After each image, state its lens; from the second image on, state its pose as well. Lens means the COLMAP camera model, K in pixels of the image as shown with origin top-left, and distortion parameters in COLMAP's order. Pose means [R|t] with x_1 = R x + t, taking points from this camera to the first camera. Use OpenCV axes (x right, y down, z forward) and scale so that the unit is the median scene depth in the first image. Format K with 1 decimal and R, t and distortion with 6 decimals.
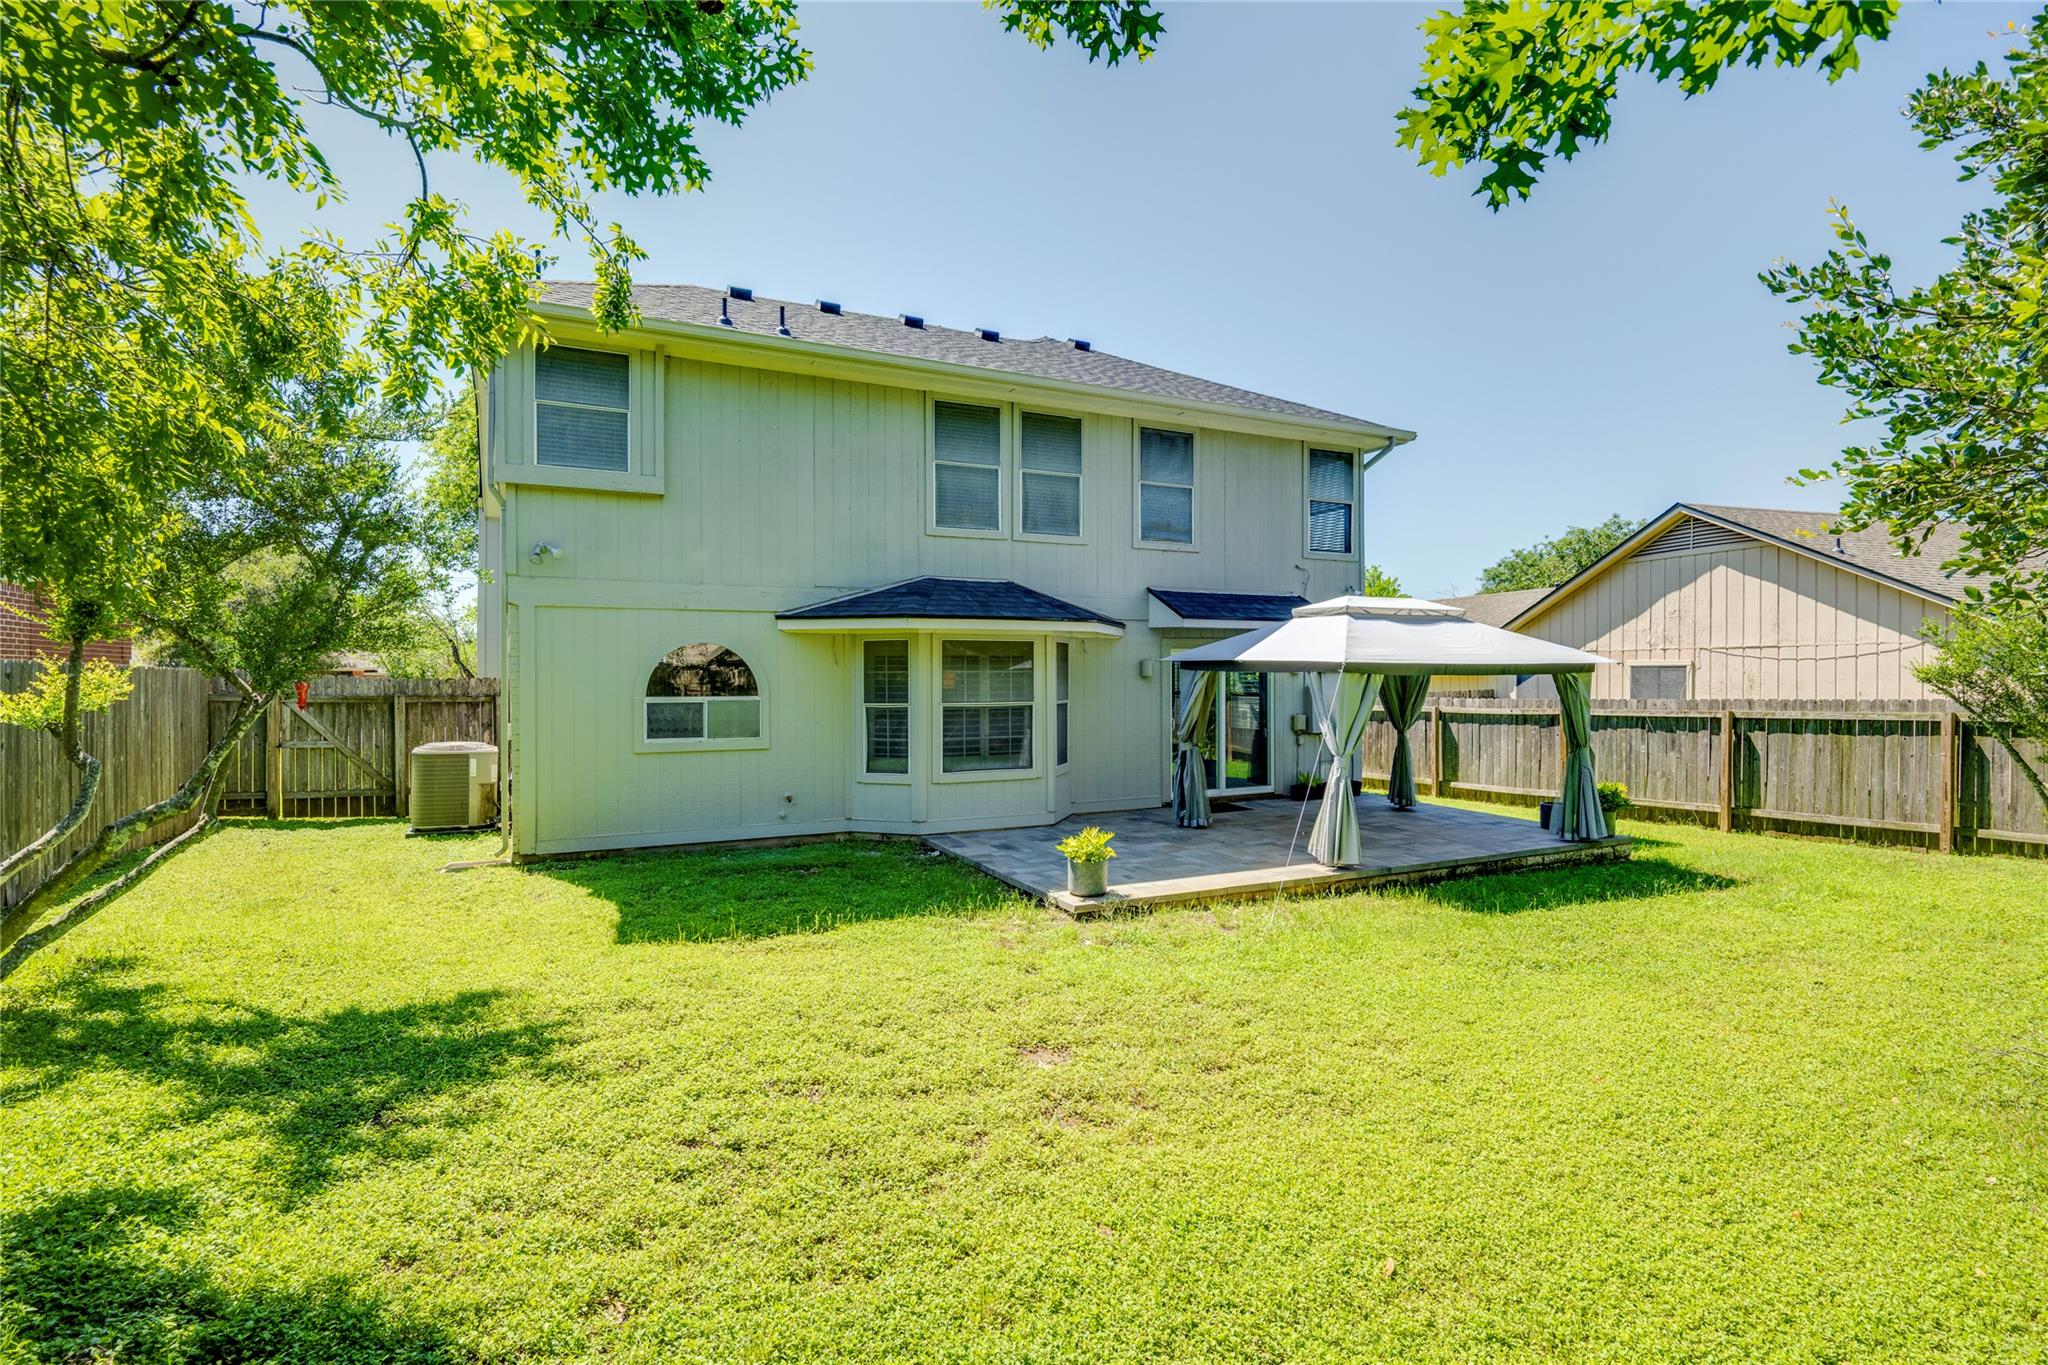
lens RADIAL K [[1001.0, 0, 1016.6], [0, 1001.0, 684.0], [0, 0, 1]] dist [0.002887, -0.000062]
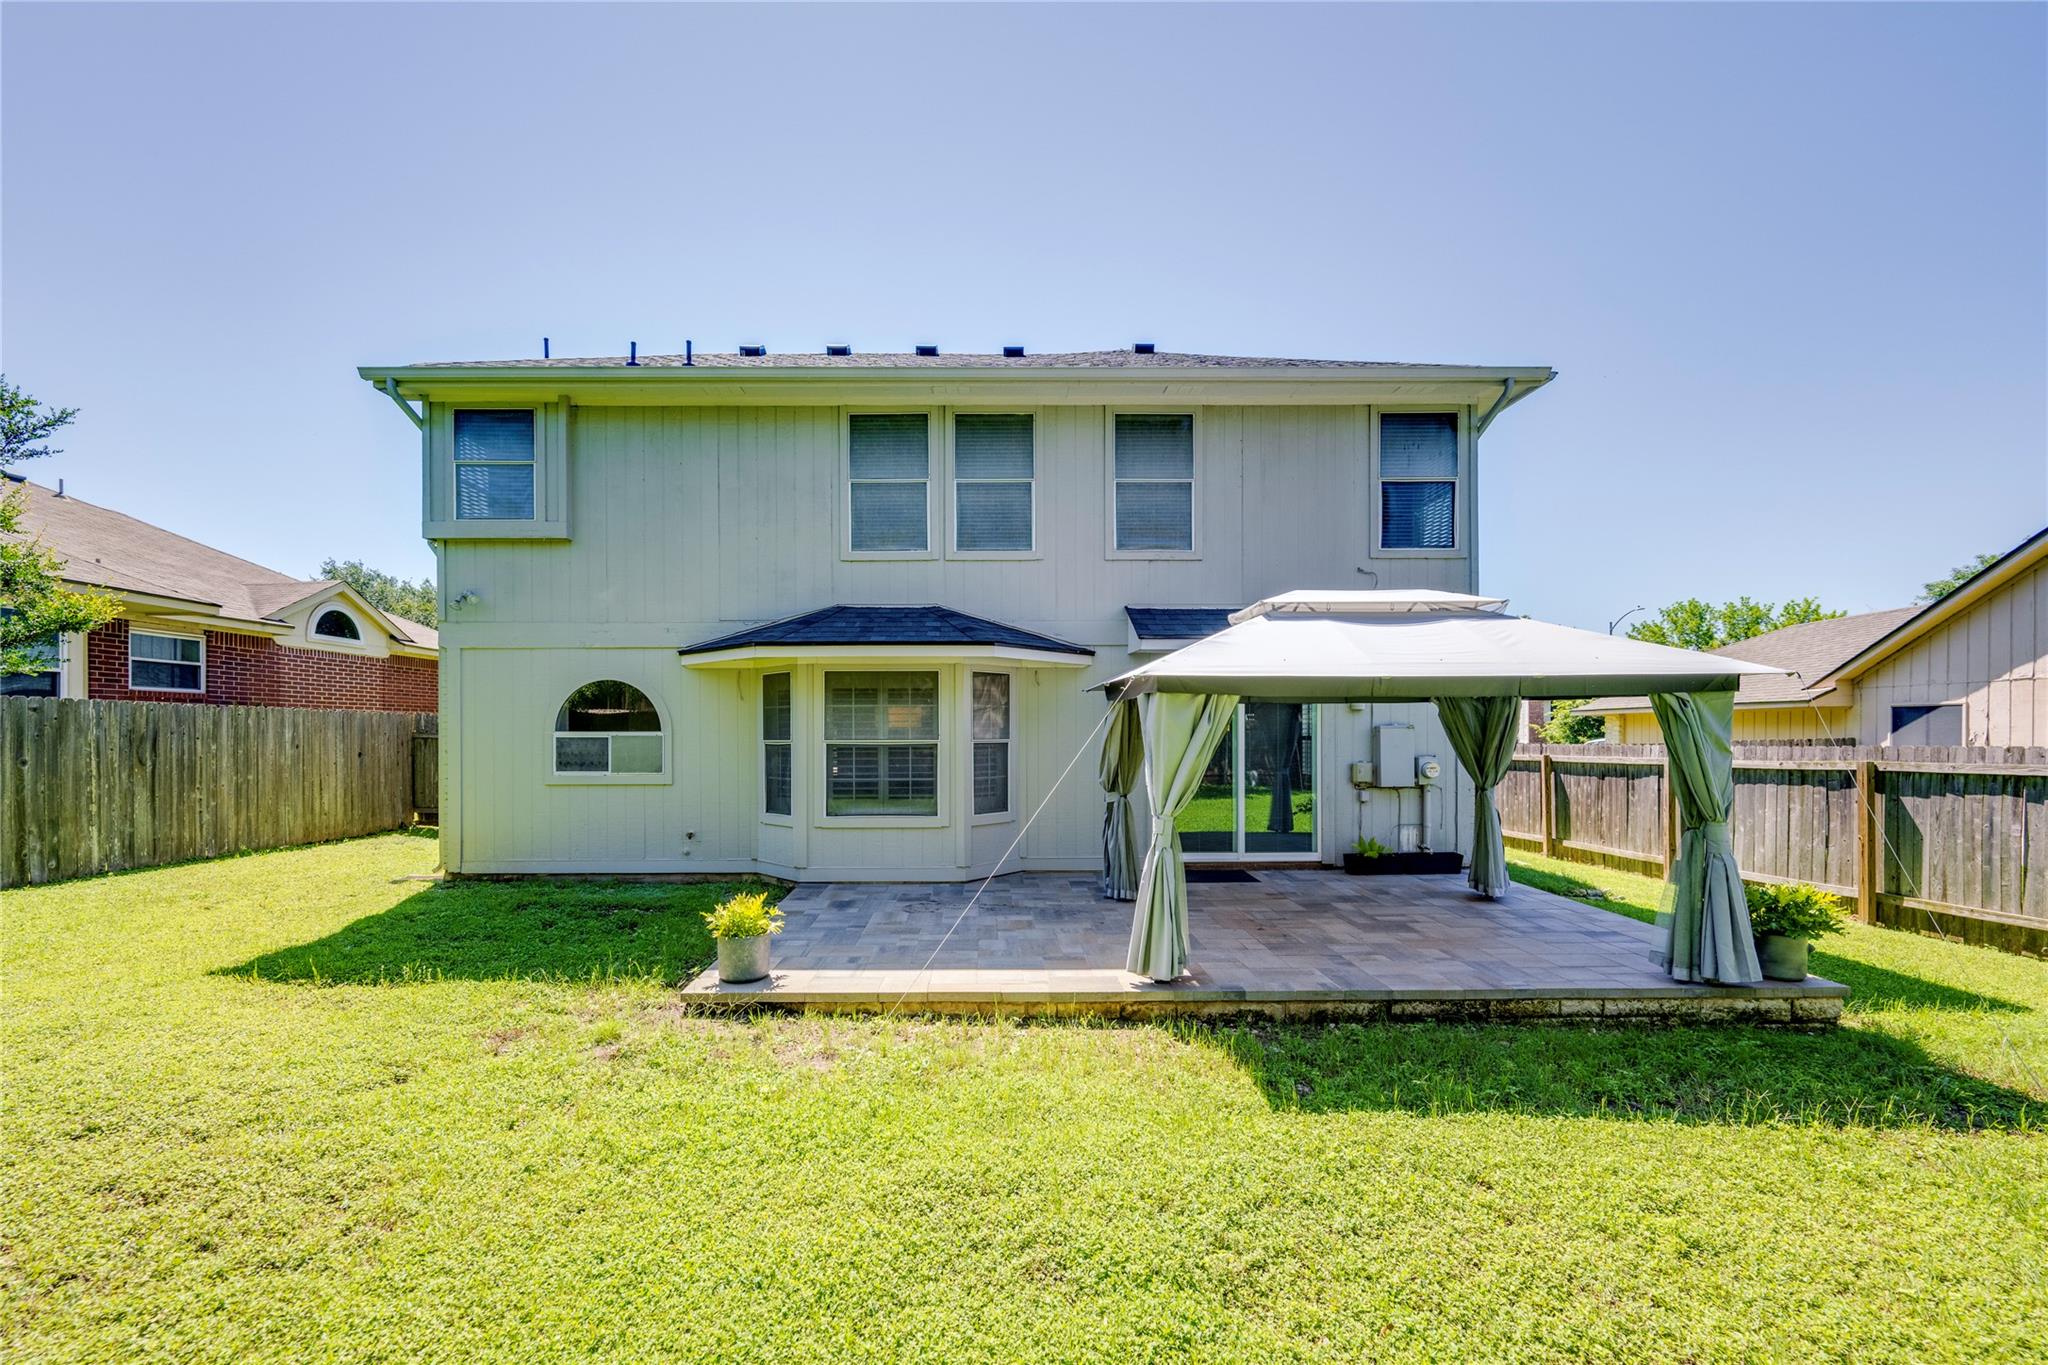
lens RADIAL K [[833.4, 0, 1017.3], [0, 833.4, 741.5], [0, 0, 1]] dist [0.000802, 0.000448]
pose [[0.896308, 0.004788, -0.443406, 0.403212], [-0.003622, 0.999987, 0.003477, 0.016549], [0.443417, -0.001510, 0.896314, 0.377907]]
